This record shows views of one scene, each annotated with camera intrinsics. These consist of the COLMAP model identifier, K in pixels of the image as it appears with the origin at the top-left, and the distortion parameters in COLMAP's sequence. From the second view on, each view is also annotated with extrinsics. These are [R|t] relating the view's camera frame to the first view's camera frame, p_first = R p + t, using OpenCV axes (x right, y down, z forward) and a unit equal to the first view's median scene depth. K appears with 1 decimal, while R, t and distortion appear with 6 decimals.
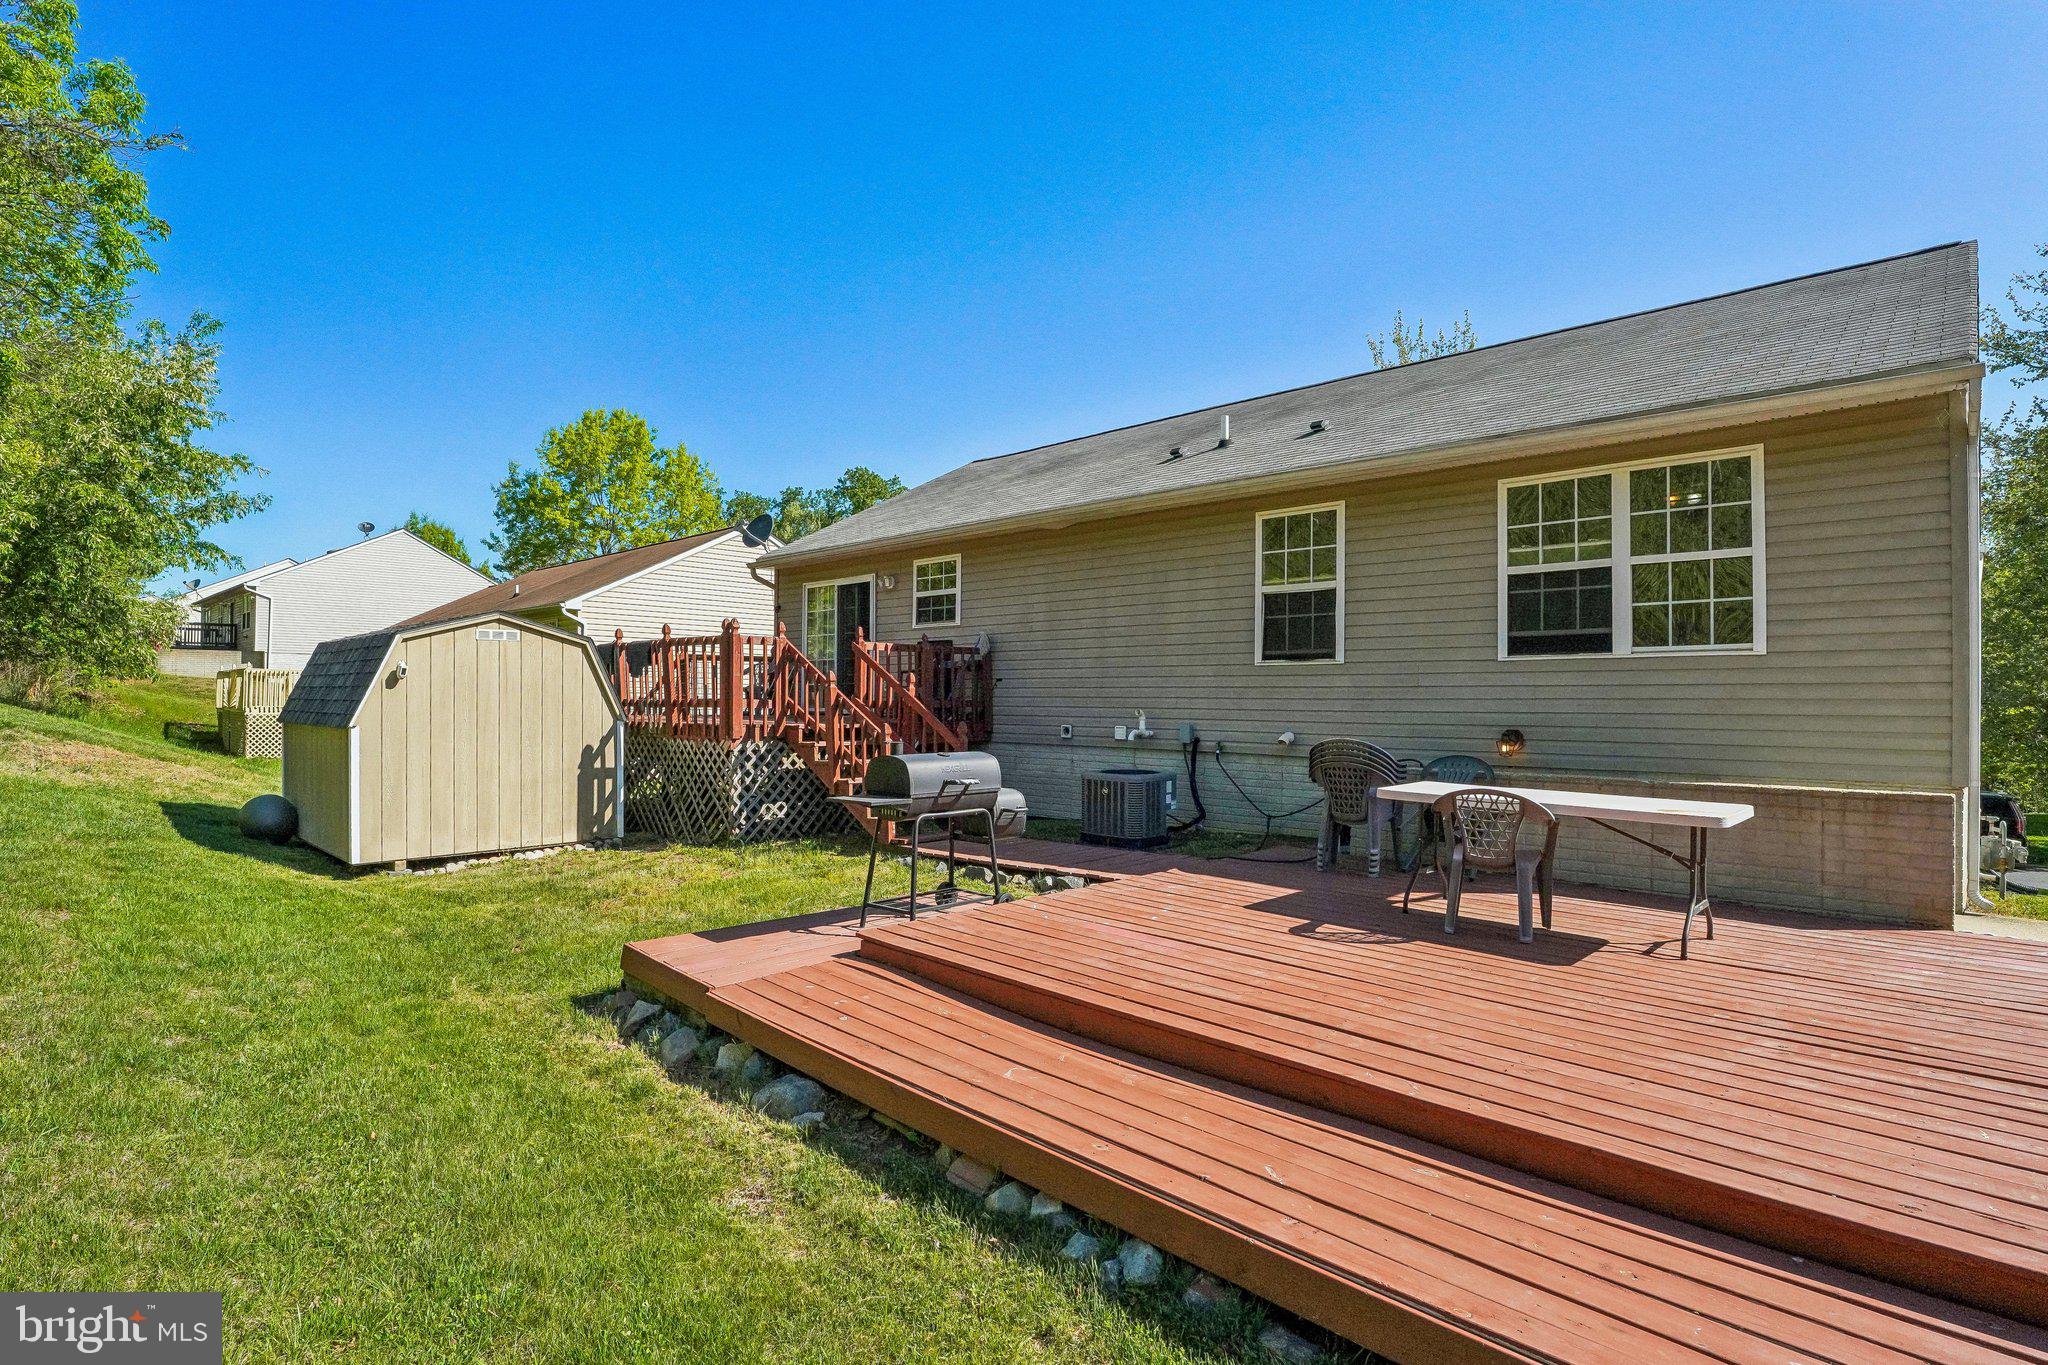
lens RADIAL K [[959.5, 0, 1024.0], [0, 959.5, 682.5], [0, 0, 1]] dist [-0.023873, 0.000606]
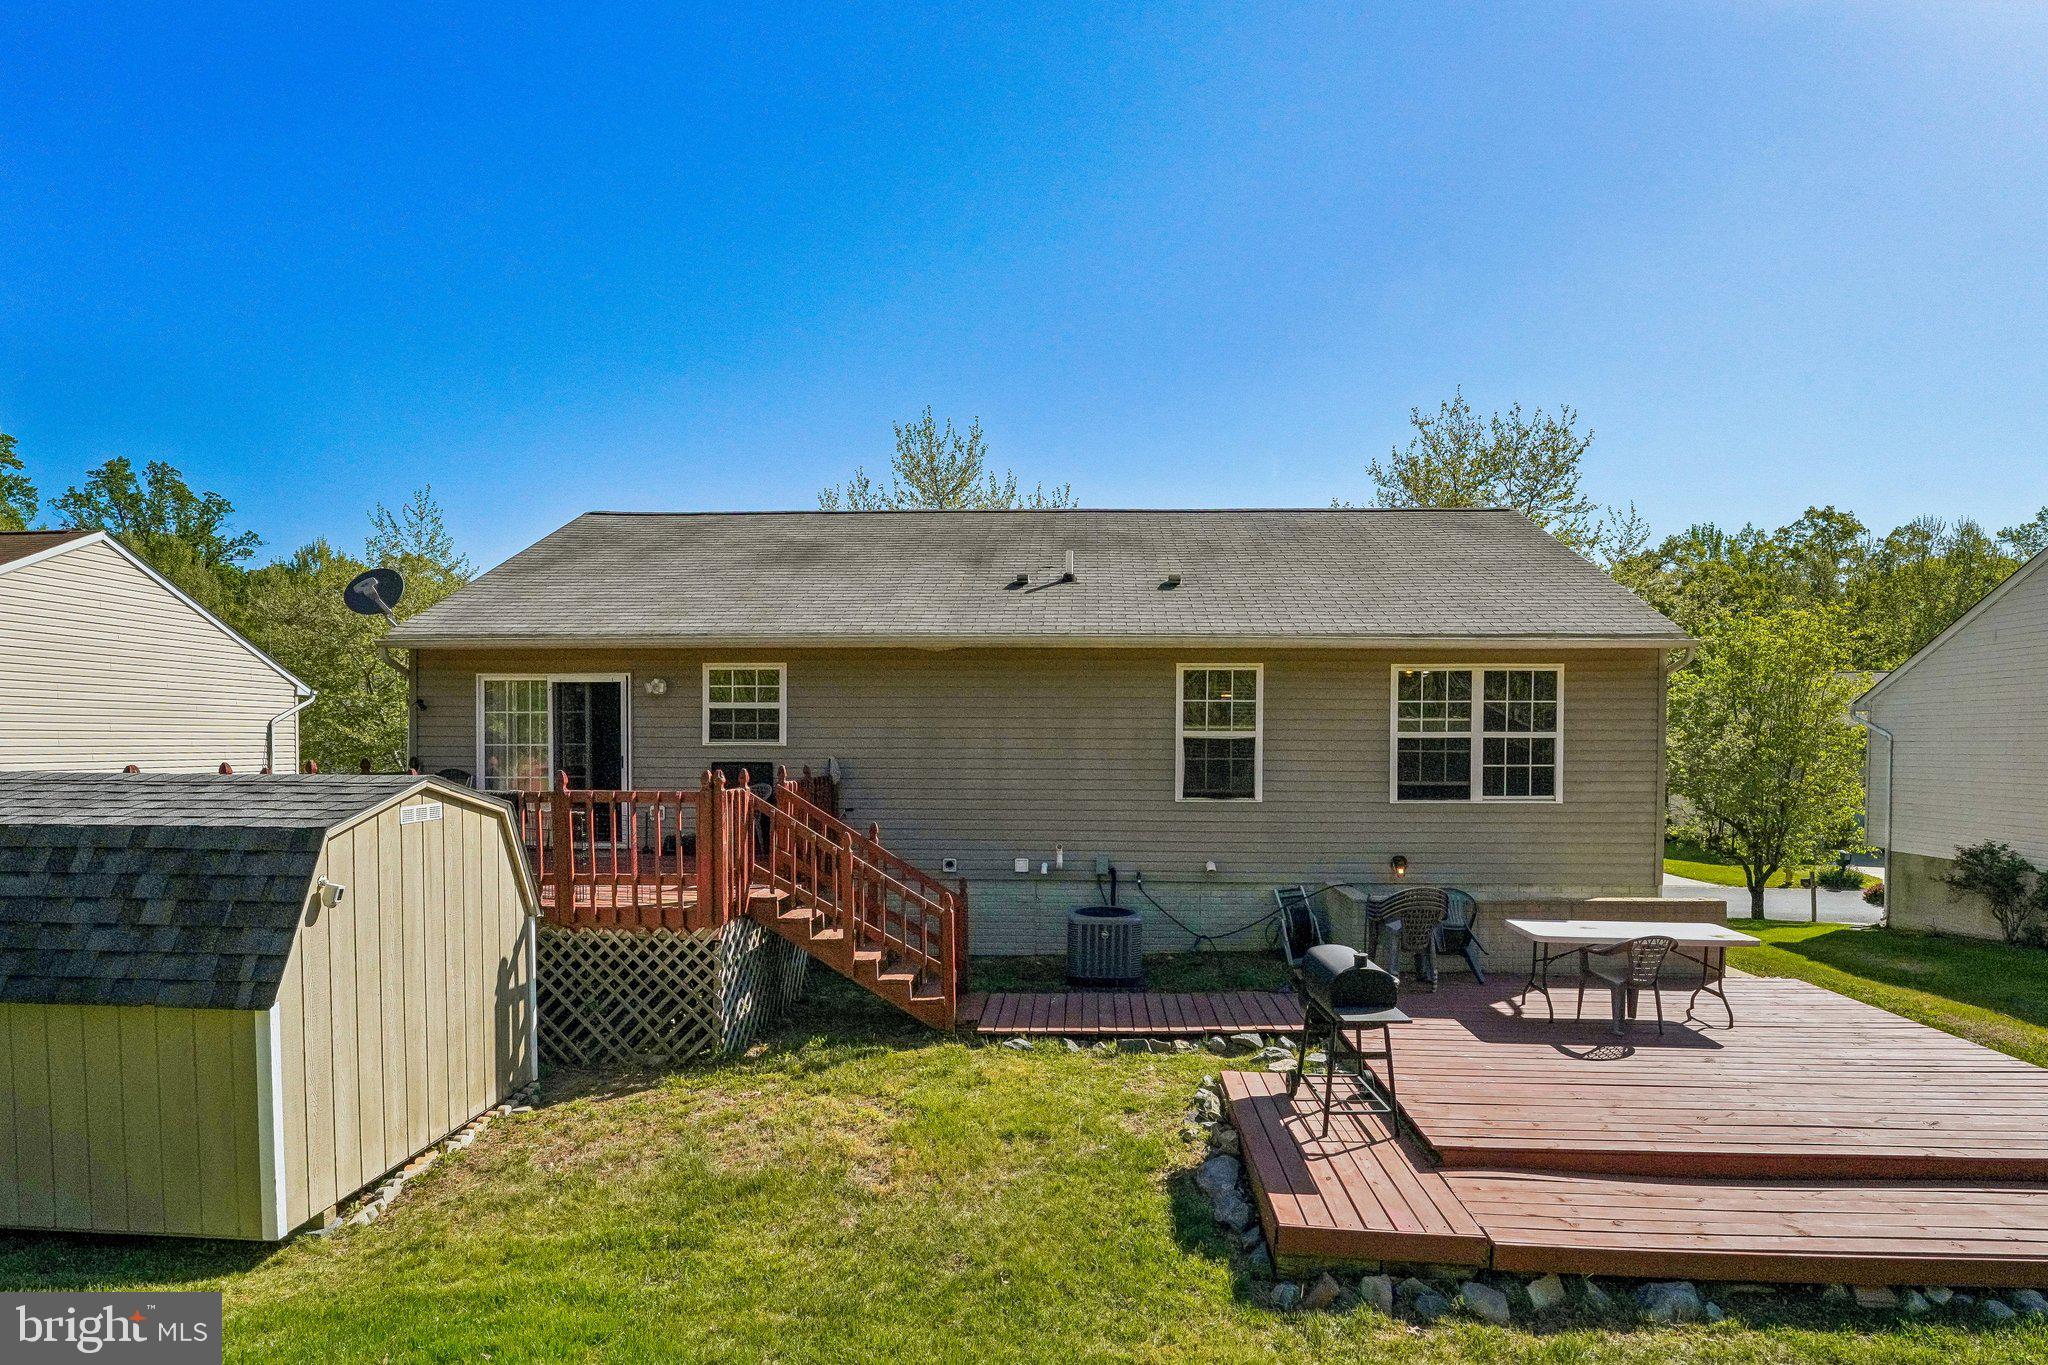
lens RADIAL K [[990.7, 0, 1022.5], [0, 990.7, 756.3], [0, 0, 1]] dist [-0.021631, -0.000818]
pose [[0.775845, -0.013741, 0.630774, -0.704352], [-0.005366, 0.999583, 0.028376, -0.116244], [-0.630901, -0.025399, 0.775447, 0.258601]]
